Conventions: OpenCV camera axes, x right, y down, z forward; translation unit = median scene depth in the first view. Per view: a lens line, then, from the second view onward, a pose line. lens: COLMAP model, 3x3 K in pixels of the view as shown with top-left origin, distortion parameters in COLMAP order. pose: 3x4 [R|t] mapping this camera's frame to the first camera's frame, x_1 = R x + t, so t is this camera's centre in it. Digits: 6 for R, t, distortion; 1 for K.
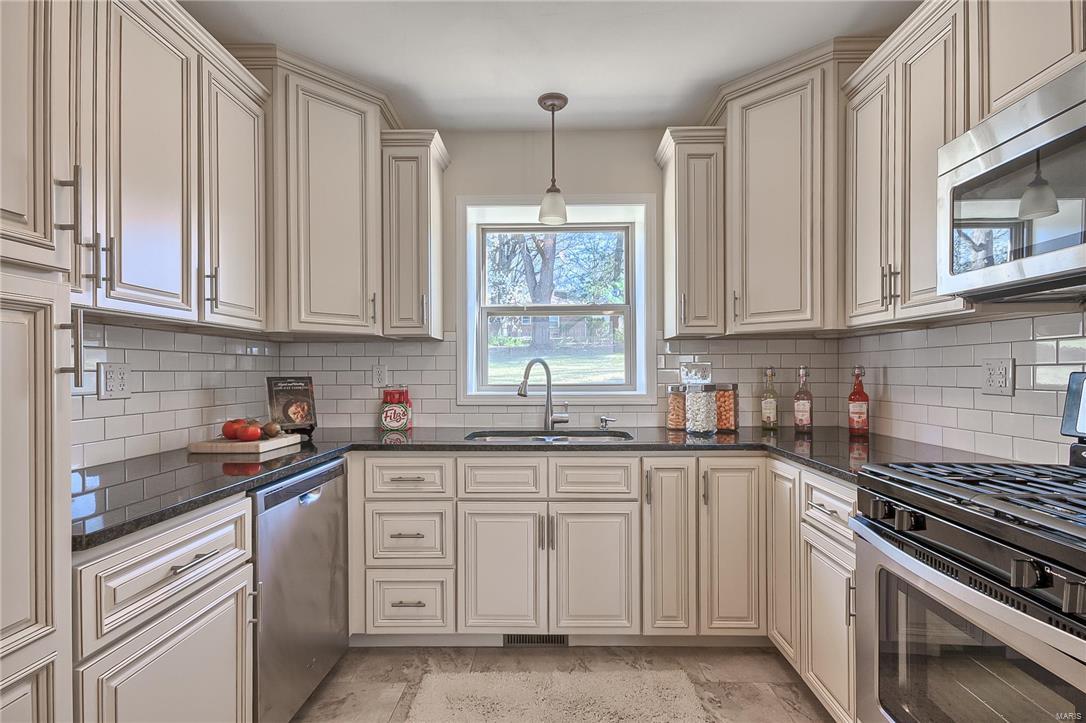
lens RADIAL K [[513.3, 0, 545.3], [0, 513.3, 373.6], [0, 0, 1]] dist [0.002958, 0.000955]
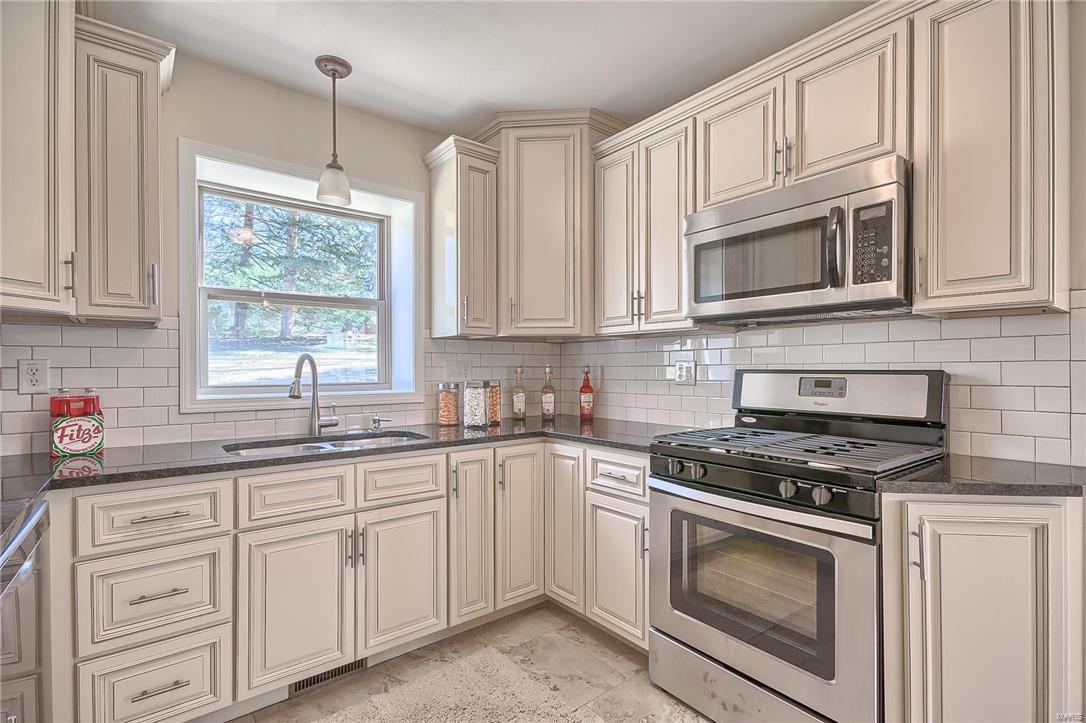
lens RADIAL K [[506.9, 0, 548.6], [0, 506.9, 370.7], [0, 0, 1]] dist [0.001408, 0.000170]
pose [[0.767978, -0.000480, 0.640476, -0.301198], [0.002854, 0.999992, -0.002673, 0.002113], [-0.640470, 0.003881, 0.767973, 0.097000]]
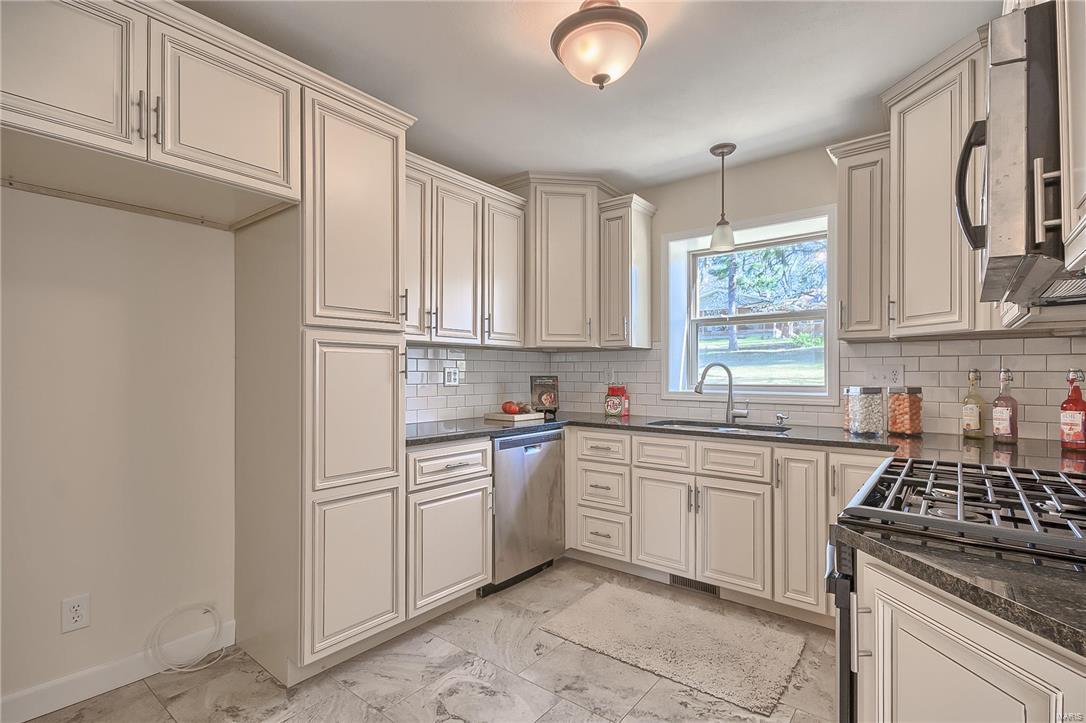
lens RADIAL K [[504.6, 0, 545.0], [0, 504.6, 375.6], [0, 0, 1]] dist [-0.000251, 0.000842]
pose [[0.796907, 0.008907, -0.604036, 0.456110], [-0.007441, 0.999960, 0.004928, -0.002282], [0.604056, 0.000568, 0.796941, -0.220453]]
